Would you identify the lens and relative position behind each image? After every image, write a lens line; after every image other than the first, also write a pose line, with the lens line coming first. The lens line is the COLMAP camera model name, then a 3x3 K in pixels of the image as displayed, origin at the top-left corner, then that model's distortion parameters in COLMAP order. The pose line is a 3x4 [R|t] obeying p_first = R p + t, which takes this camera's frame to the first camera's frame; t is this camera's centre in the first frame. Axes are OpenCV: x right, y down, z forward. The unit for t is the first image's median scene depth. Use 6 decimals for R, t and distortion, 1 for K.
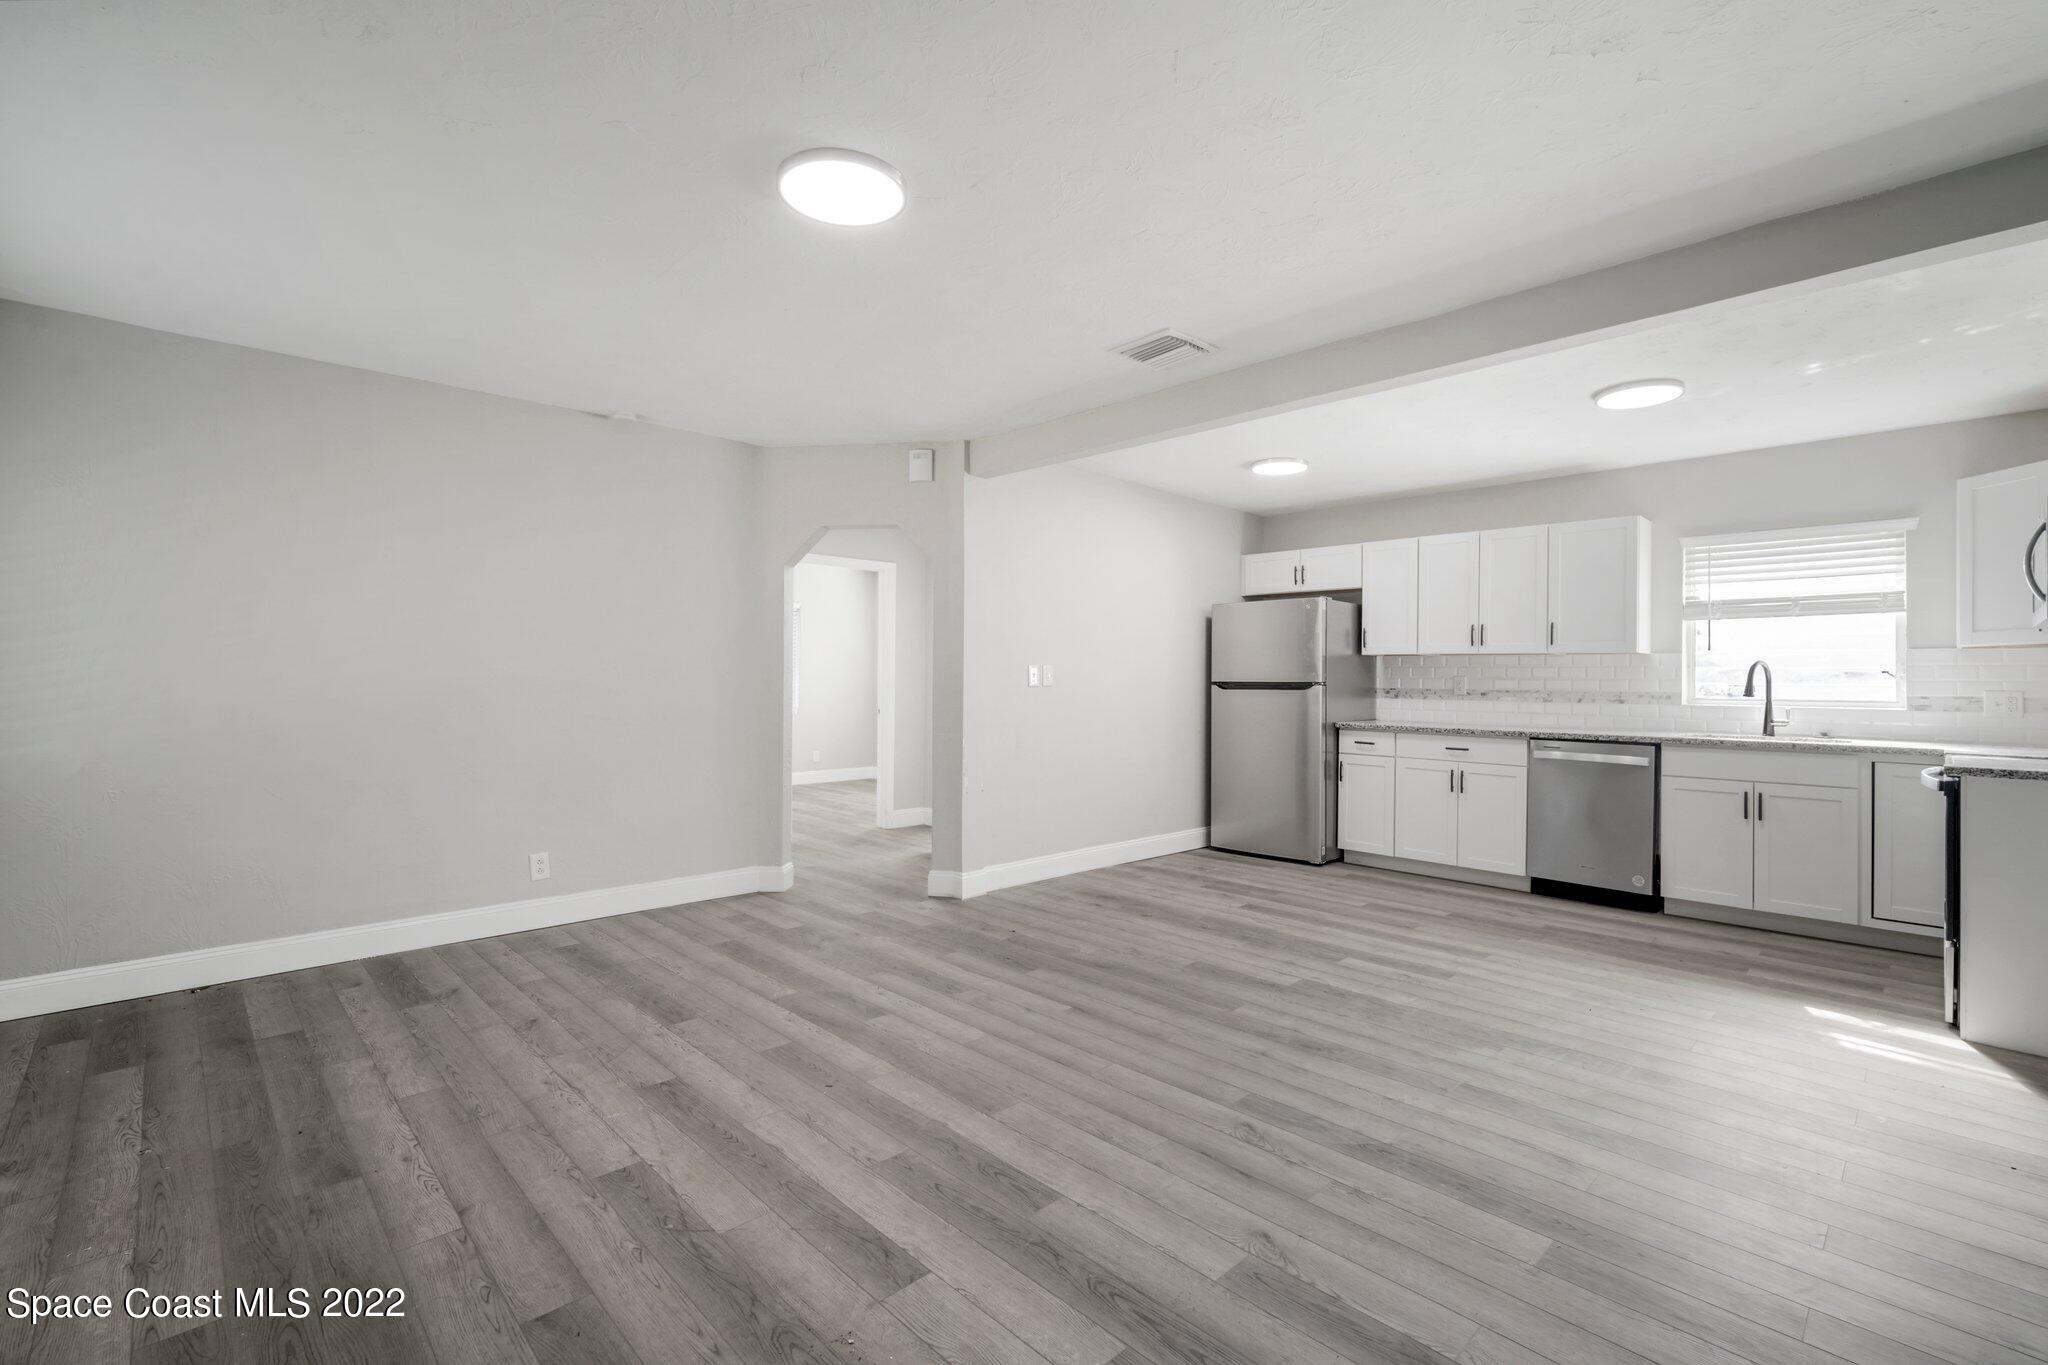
lens RADIAL K [[897.4, 0, 1054.0], [0, 897.4, 670.0], [0, 0, 1]] dist [-0.011730, 0.003287]
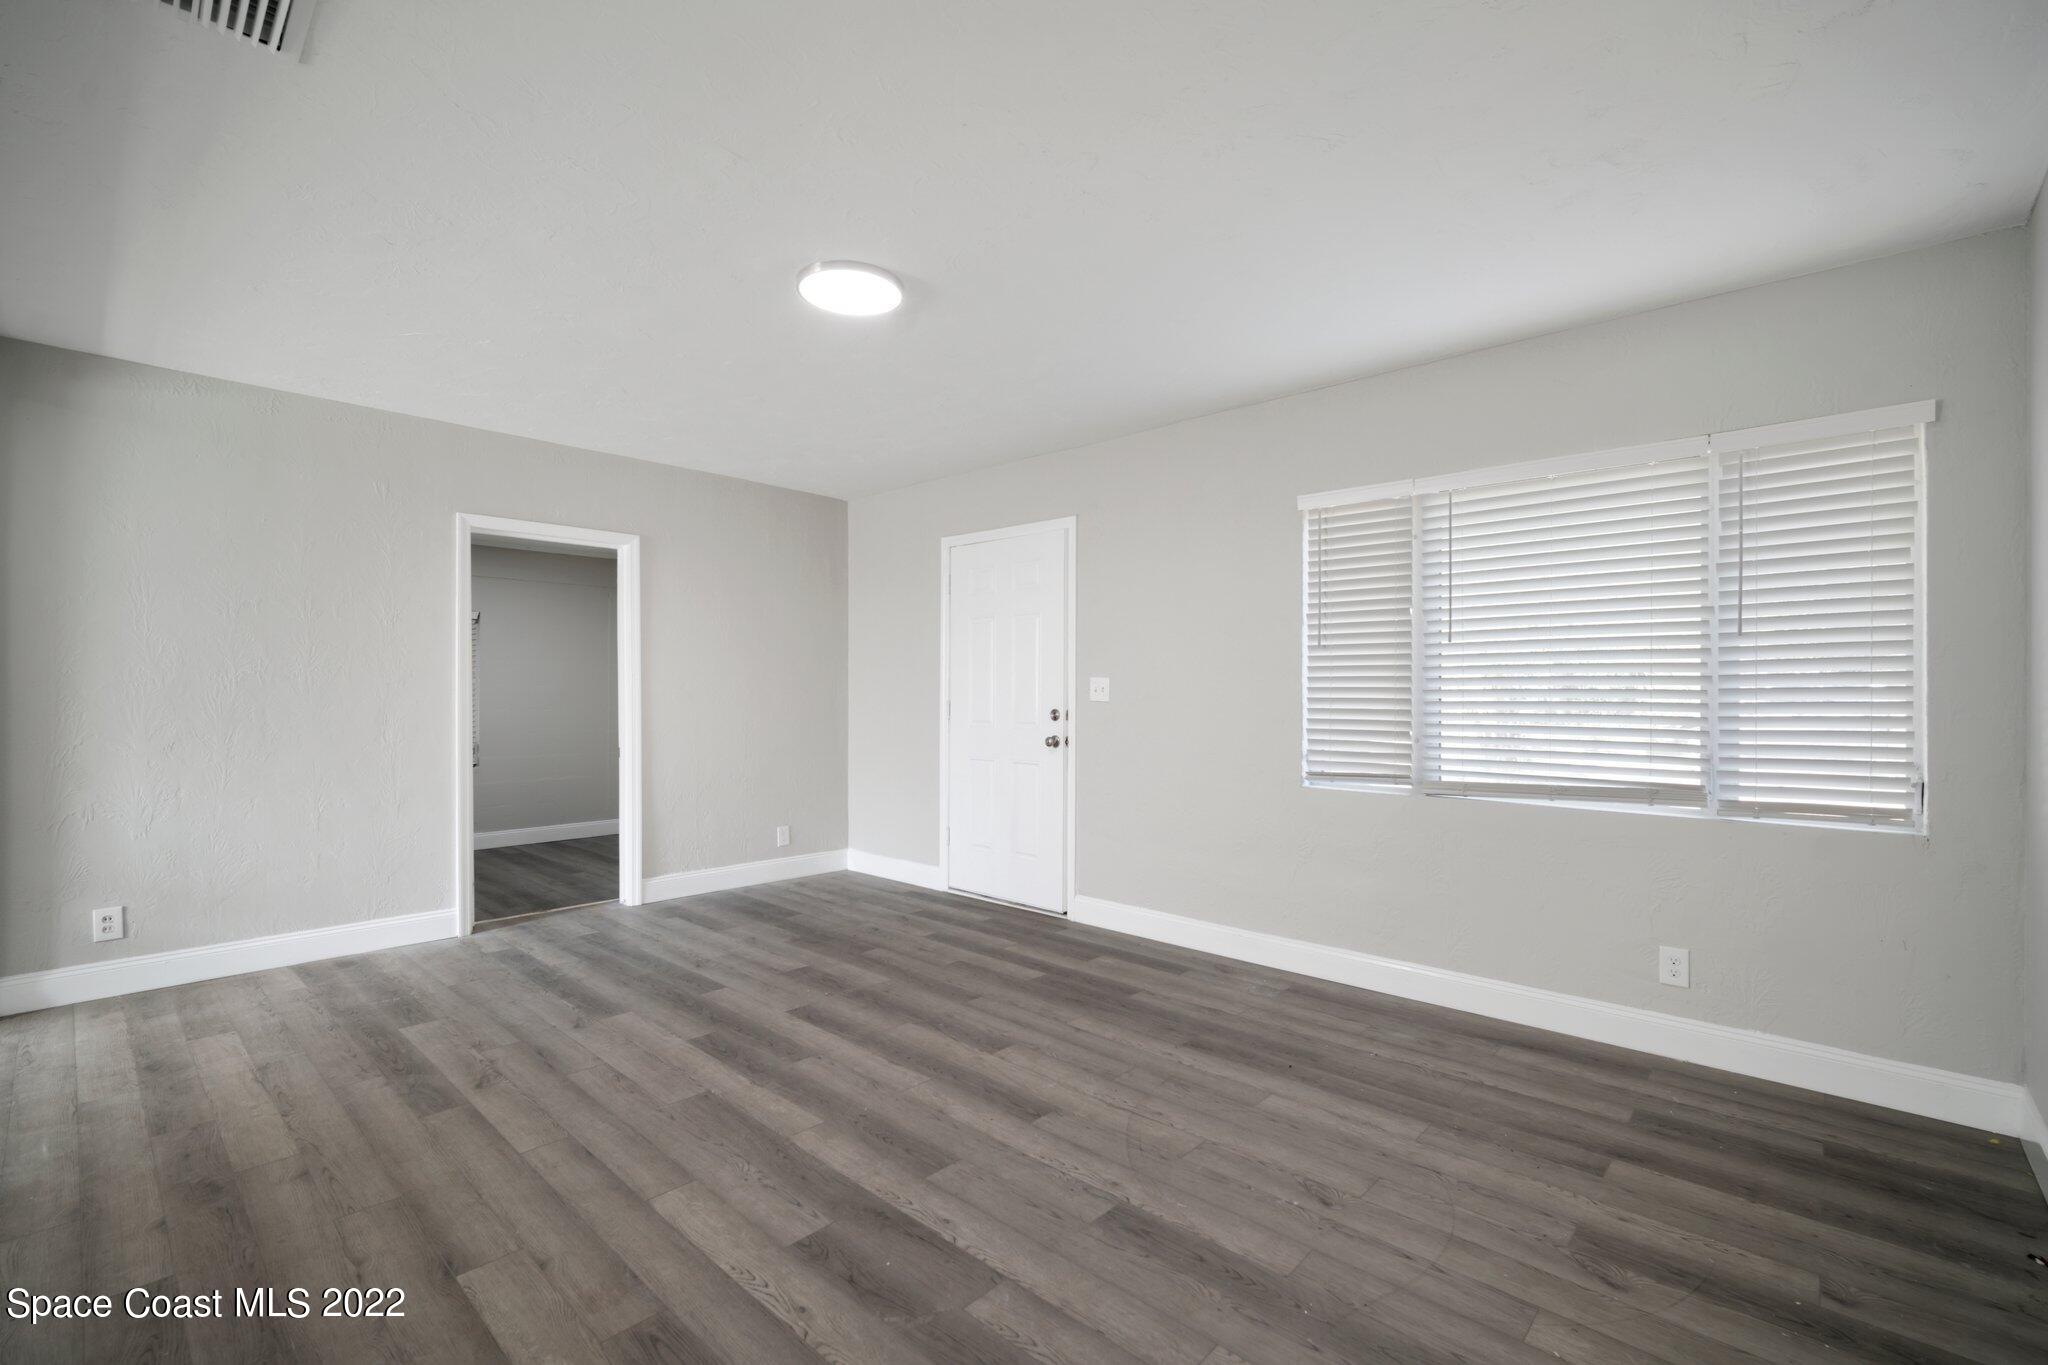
lens RADIAL K [[897.4, 0, 1044.7], [0, 897.4, 685.7], [0, 0, 1]] dist [-0.011730, 0.003287]
pose [[-0.998678, -0.010811, -0.050248, -0.277623], [-0.009852, 0.999765, -0.019294, 0.014374], [0.050444, -0.018773, -0.998550, 1.398268]]
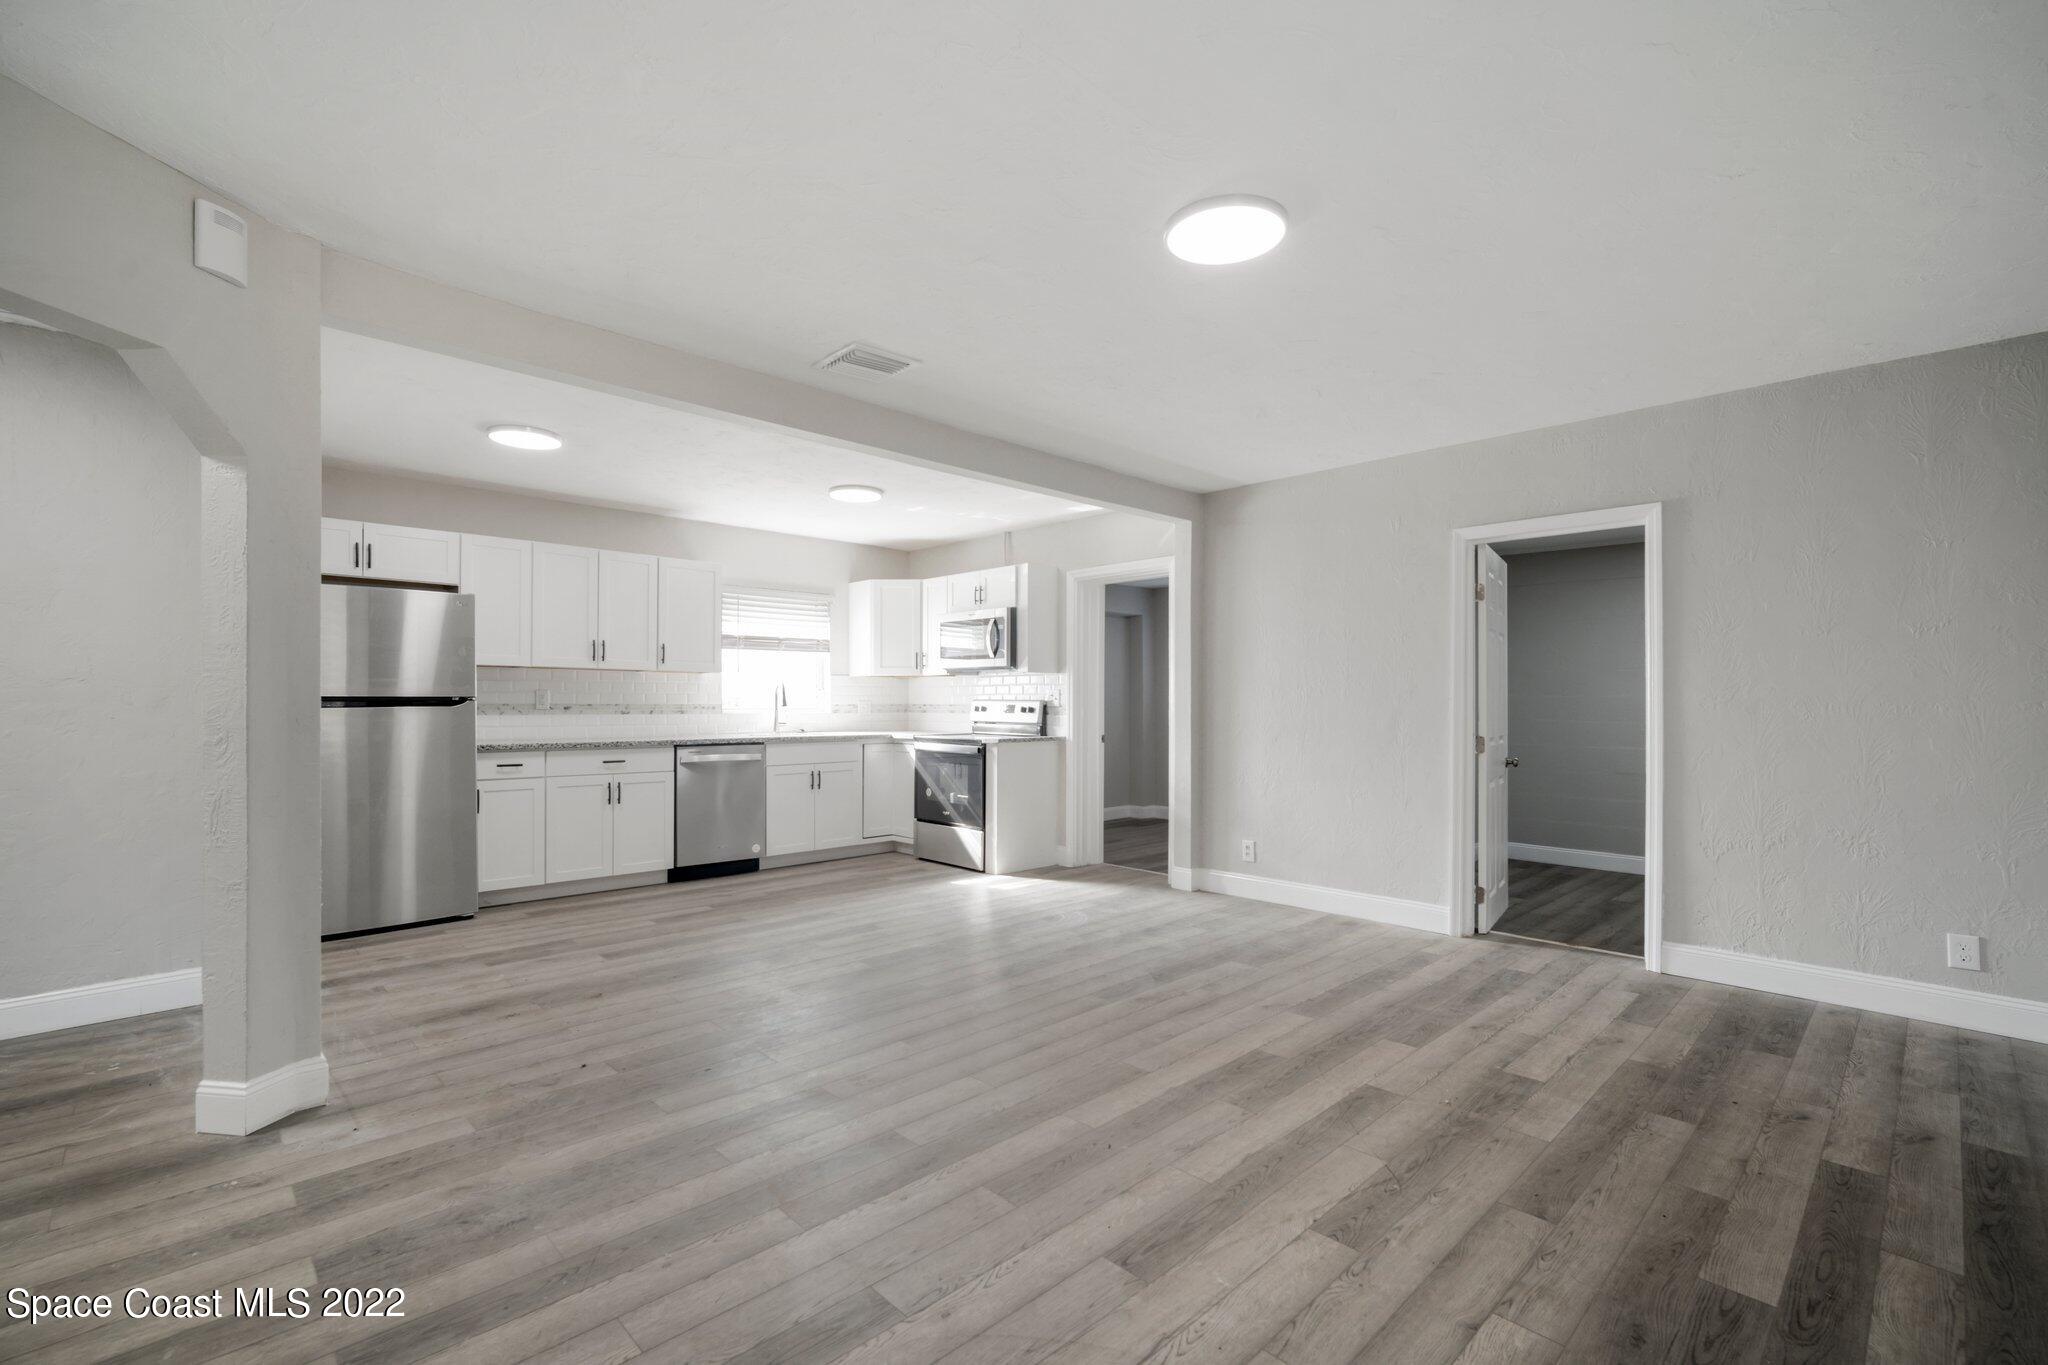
lens RADIAL K [[897.4, 0, 998.0], [0, 897.4, 709.6], [0, 0, 1]] dist [-0.011730, 0.003287]
pose [[0.035547, -0.018277, 0.999201, -0.816667], [-0.014570, 0.999717, 0.018805, 0.004248], [-0.999262, -0.015227, 0.035271, 0.769144]]
